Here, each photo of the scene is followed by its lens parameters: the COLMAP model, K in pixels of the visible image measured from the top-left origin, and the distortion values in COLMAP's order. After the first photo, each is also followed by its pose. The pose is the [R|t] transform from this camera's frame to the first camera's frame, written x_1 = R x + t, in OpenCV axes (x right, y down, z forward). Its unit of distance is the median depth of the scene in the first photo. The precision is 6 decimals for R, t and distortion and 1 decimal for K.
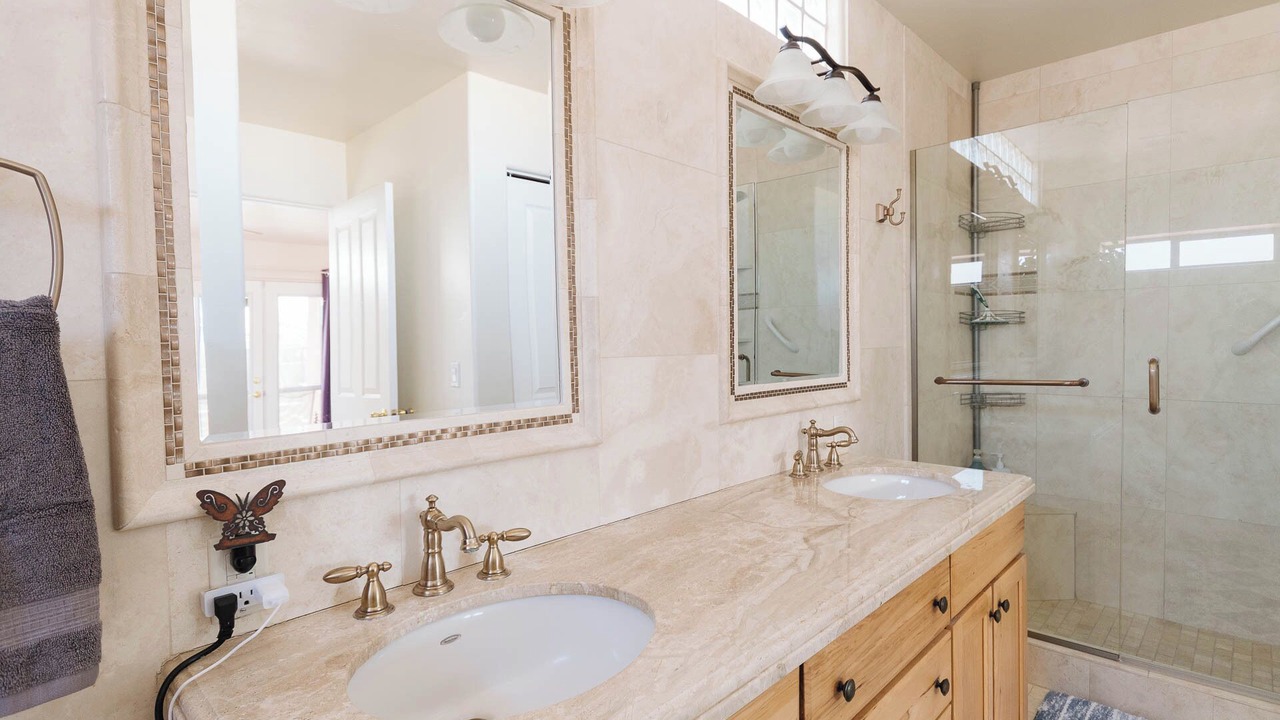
lens RADIAL K [[600.8, 0, 640.4], [0, 600.8, 359.6], [0, 0, 1]] dist [-0.000792, -0.000791]
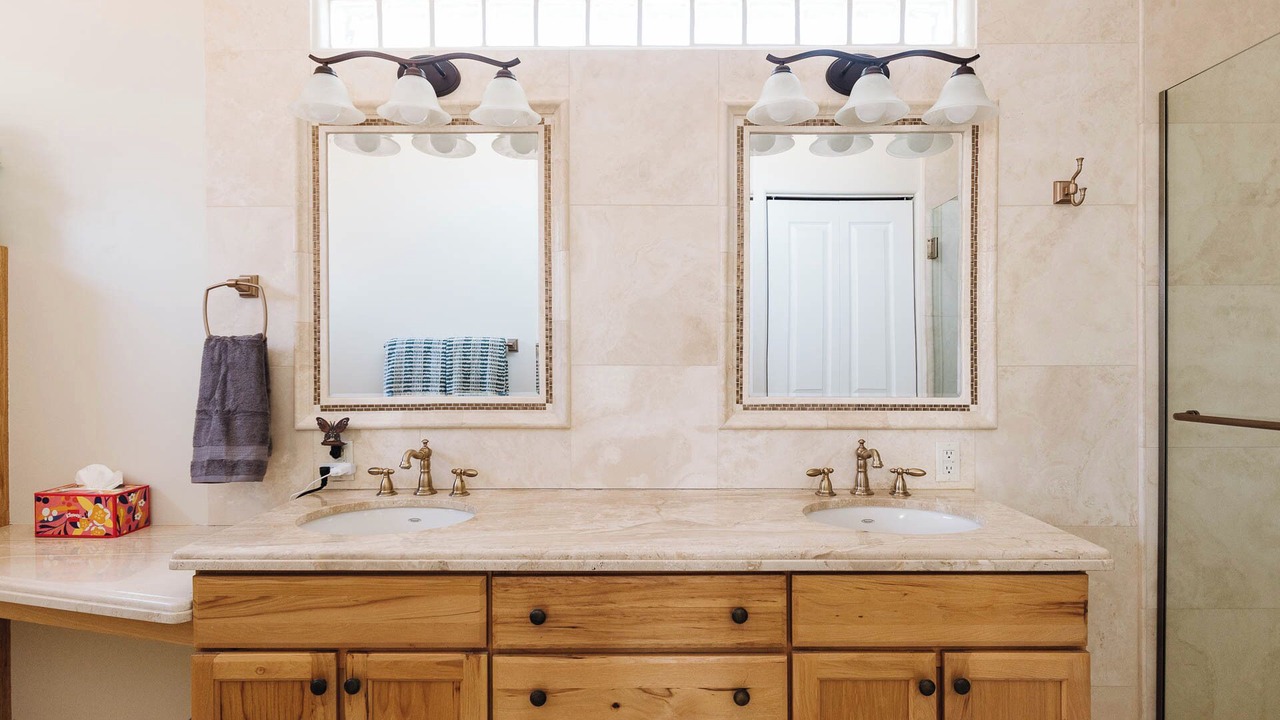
lens RADIAL K [[600.8, 0, 644.3], [0, 600.8, 356.2], [0, 0, 1]] dist [-0.000792, -0.000791]
pose [[0.723550, 0.022339, -0.689911, 1.044498], [-0.030998, 0.999519, -0.000146, -0.029245], [0.689576, 0.021492, 0.723894, 0.130199]]
